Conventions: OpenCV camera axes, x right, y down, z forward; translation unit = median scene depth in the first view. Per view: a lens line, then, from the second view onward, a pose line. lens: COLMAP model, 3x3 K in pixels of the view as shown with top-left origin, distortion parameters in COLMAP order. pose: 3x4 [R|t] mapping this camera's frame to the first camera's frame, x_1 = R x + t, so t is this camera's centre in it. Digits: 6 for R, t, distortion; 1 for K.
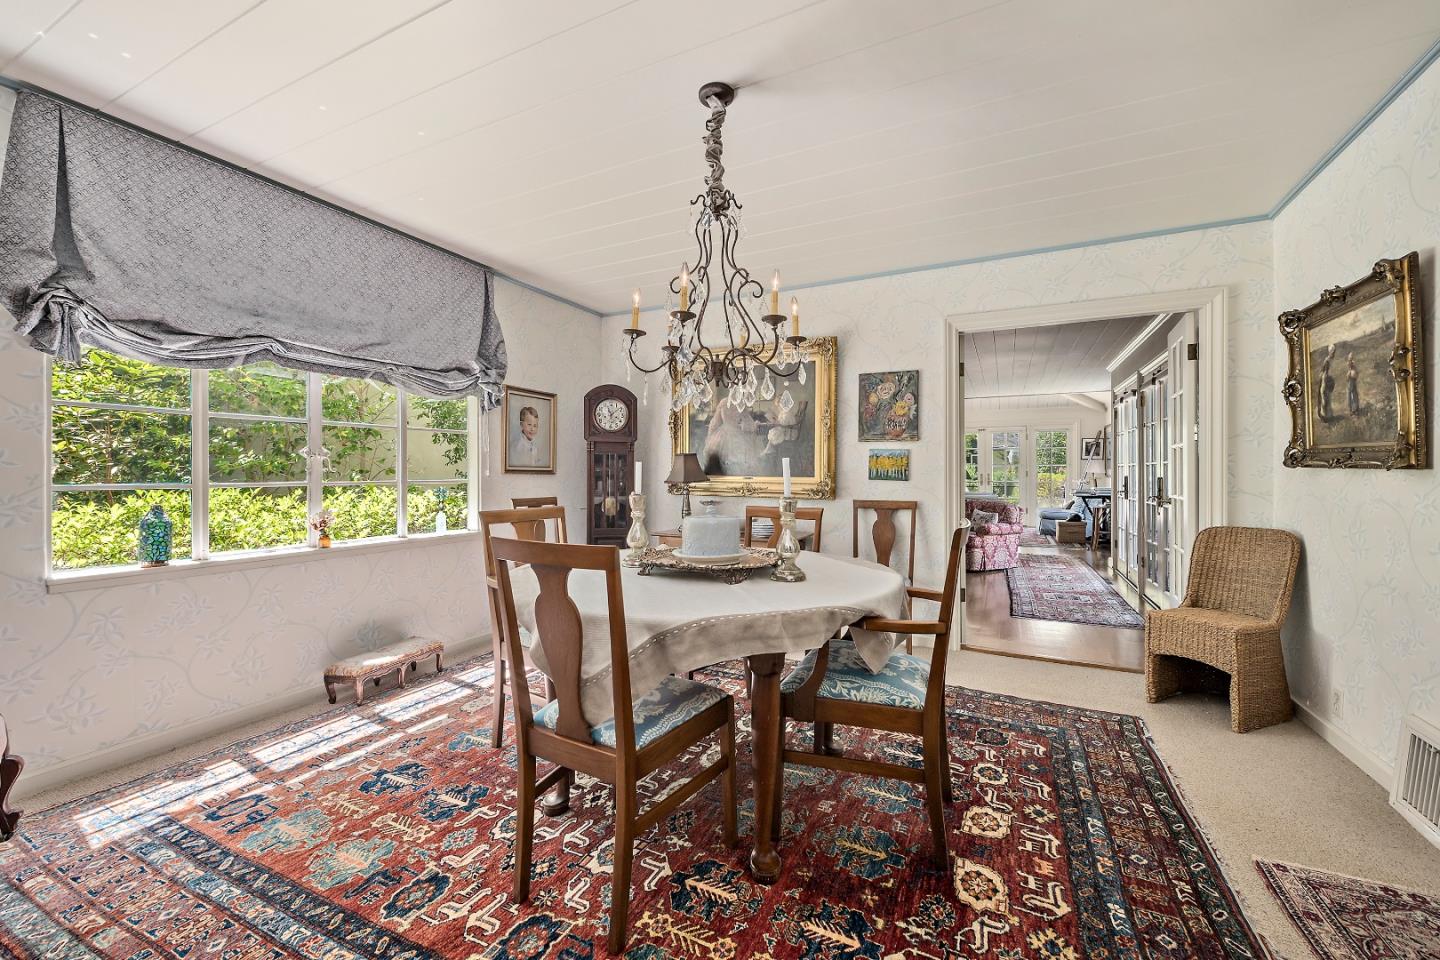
lens RADIAL K [[570.8, 0, 738.1], [0, 570.8, 475.9], [0, 0, 1]] dist [0.002916, -0.002384]
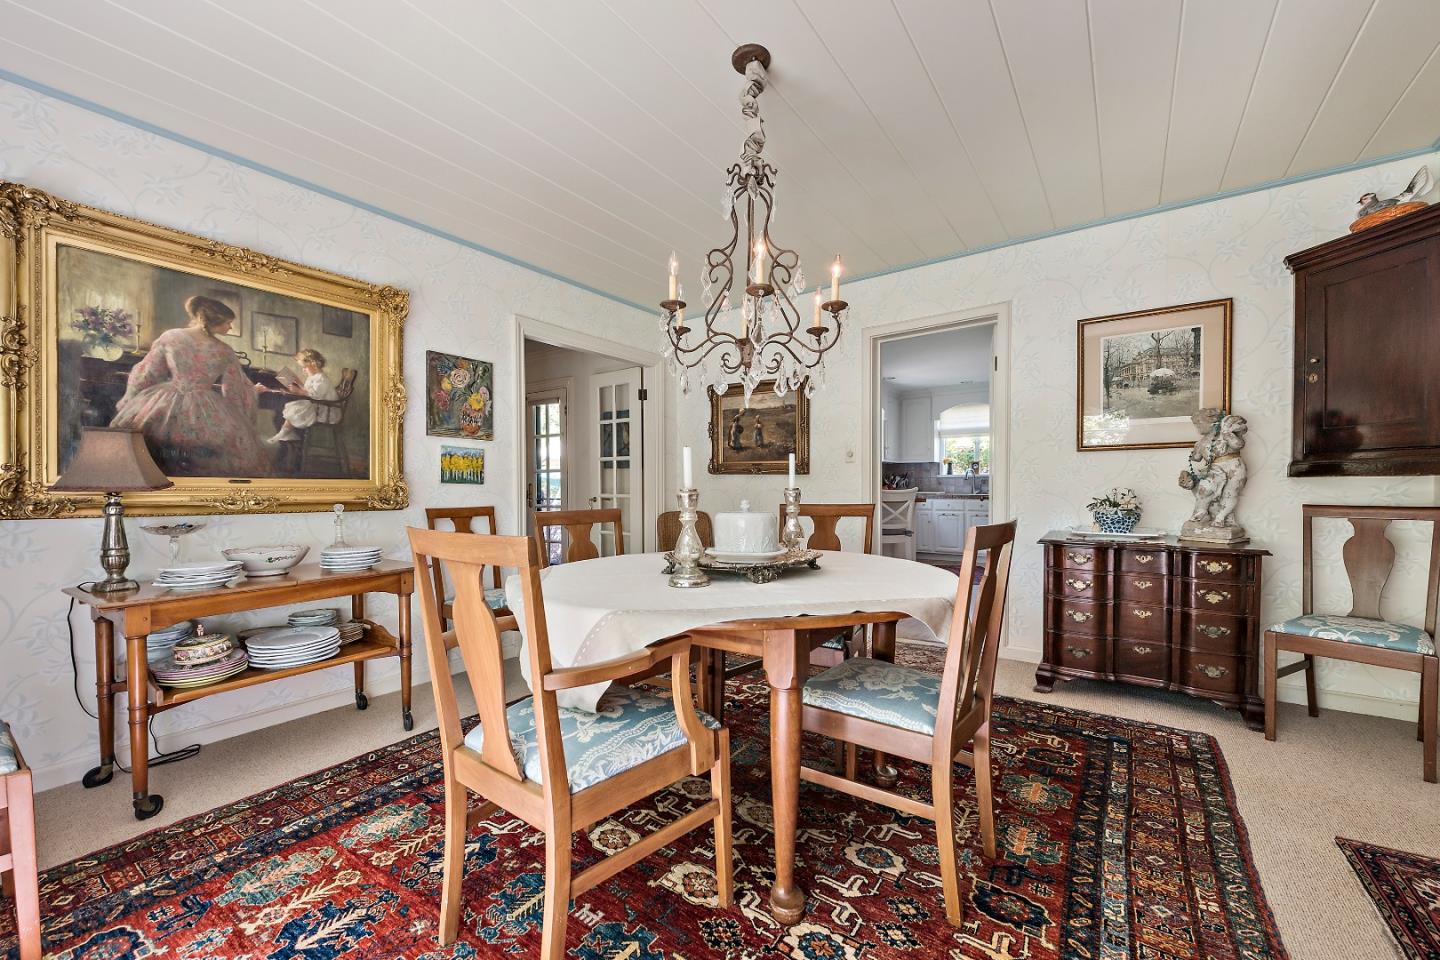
lens RADIAL K [[570.8, 0, 724.7], [0, 570.8, 490.1], [0, 0, 1]] dist [0.002916, -0.002384]
pose [[0.167001, -0.007861, 0.985925, -0.524756], [0.010402, 0.999927, 0.006210, 0.016503], [-0.985902, 0.009218, 0.167071, 0.474234]]
